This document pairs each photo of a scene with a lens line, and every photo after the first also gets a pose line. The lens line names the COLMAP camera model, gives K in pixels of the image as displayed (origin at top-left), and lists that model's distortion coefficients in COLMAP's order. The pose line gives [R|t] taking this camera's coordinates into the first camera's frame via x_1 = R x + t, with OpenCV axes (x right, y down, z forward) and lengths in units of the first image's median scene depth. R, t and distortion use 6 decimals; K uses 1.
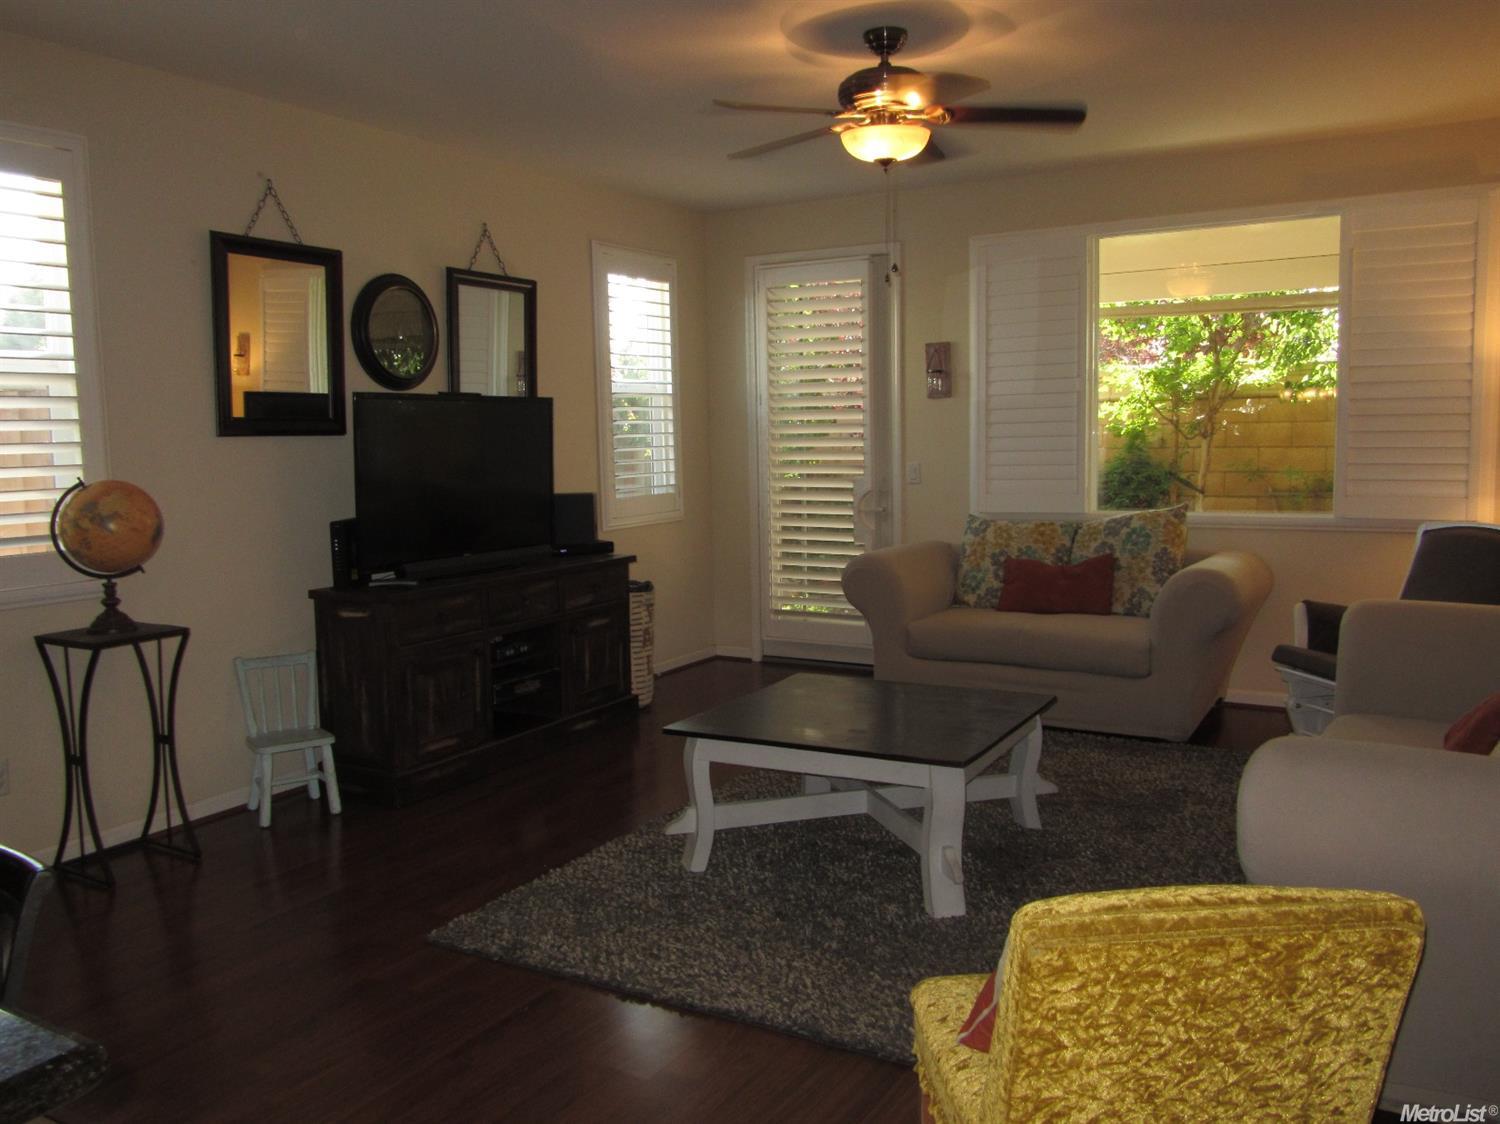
lens RADIAL K [[1187.2, 0, 750.0], [0, 1187.2, 562.0], [0, 0, 1]] dist [-0.003839, -0.002278]
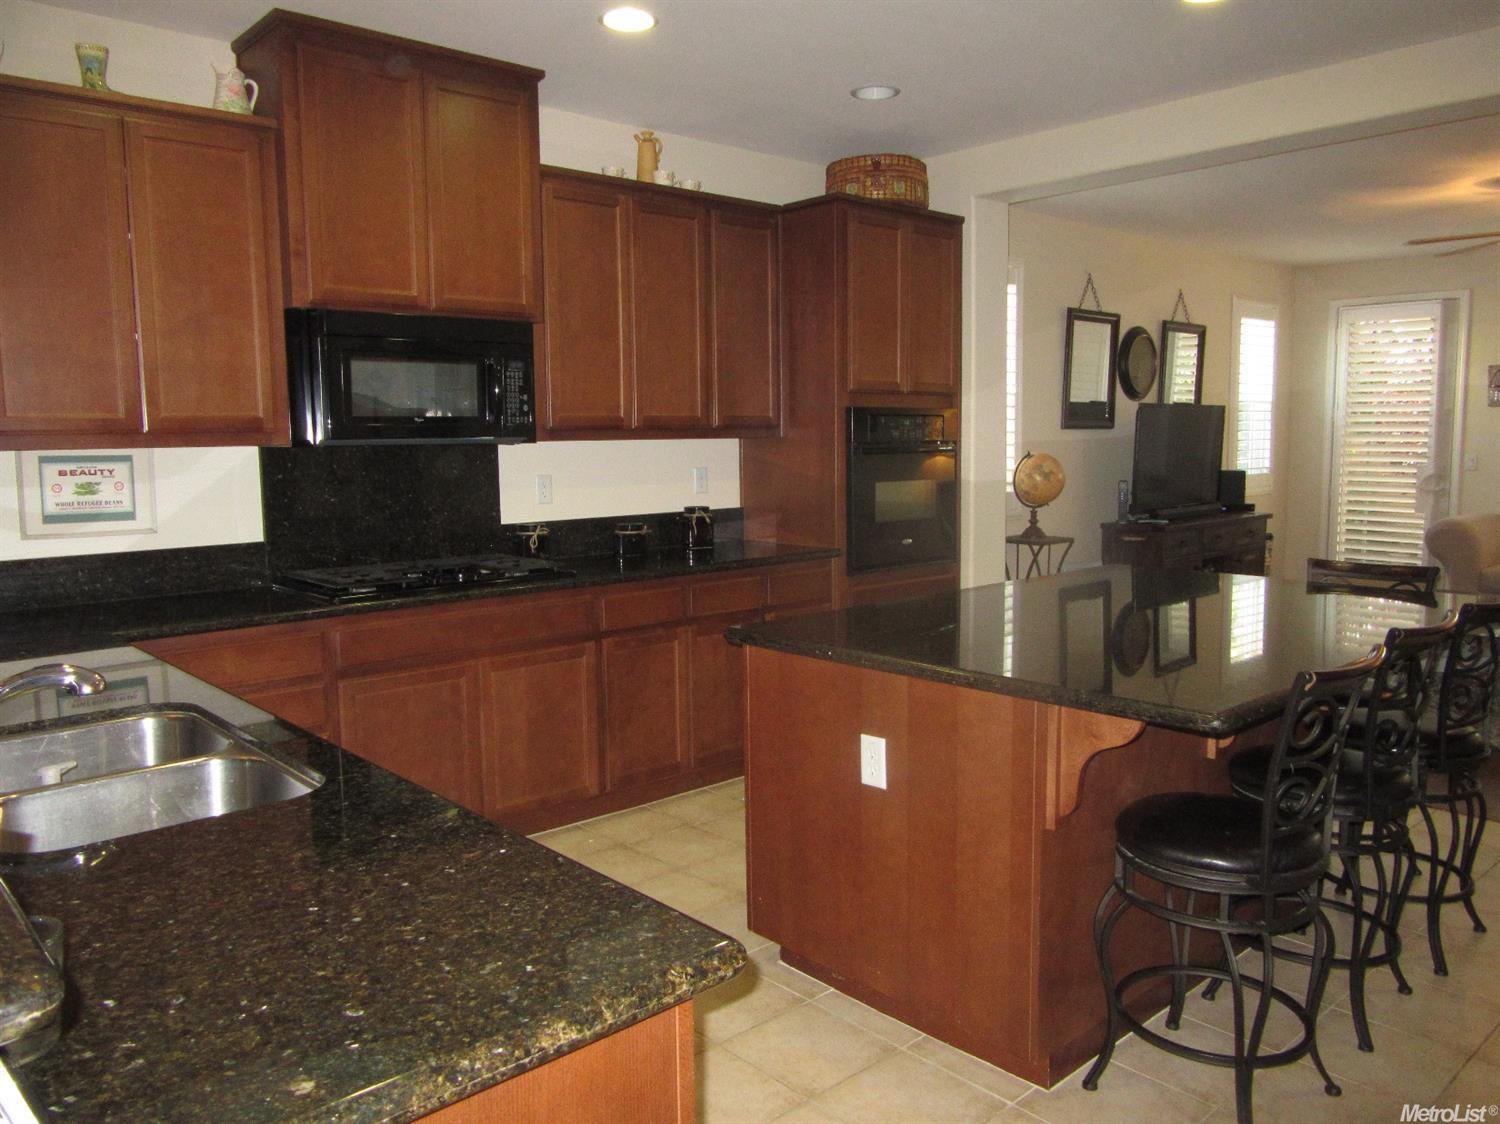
lens RADIAL K [[1125.5, 0, 750.0], [0, 1125.5, 562.0], [0, 0, 1]] dist [-0.007075, -0.000691]
pose [[0.957496, 0.044678, -0.284966, -0.325063], [-0.041626, 0.998993, 0.016760, 0.059315], [0.285428, -0.004186, 0.958391, -0.525955]]
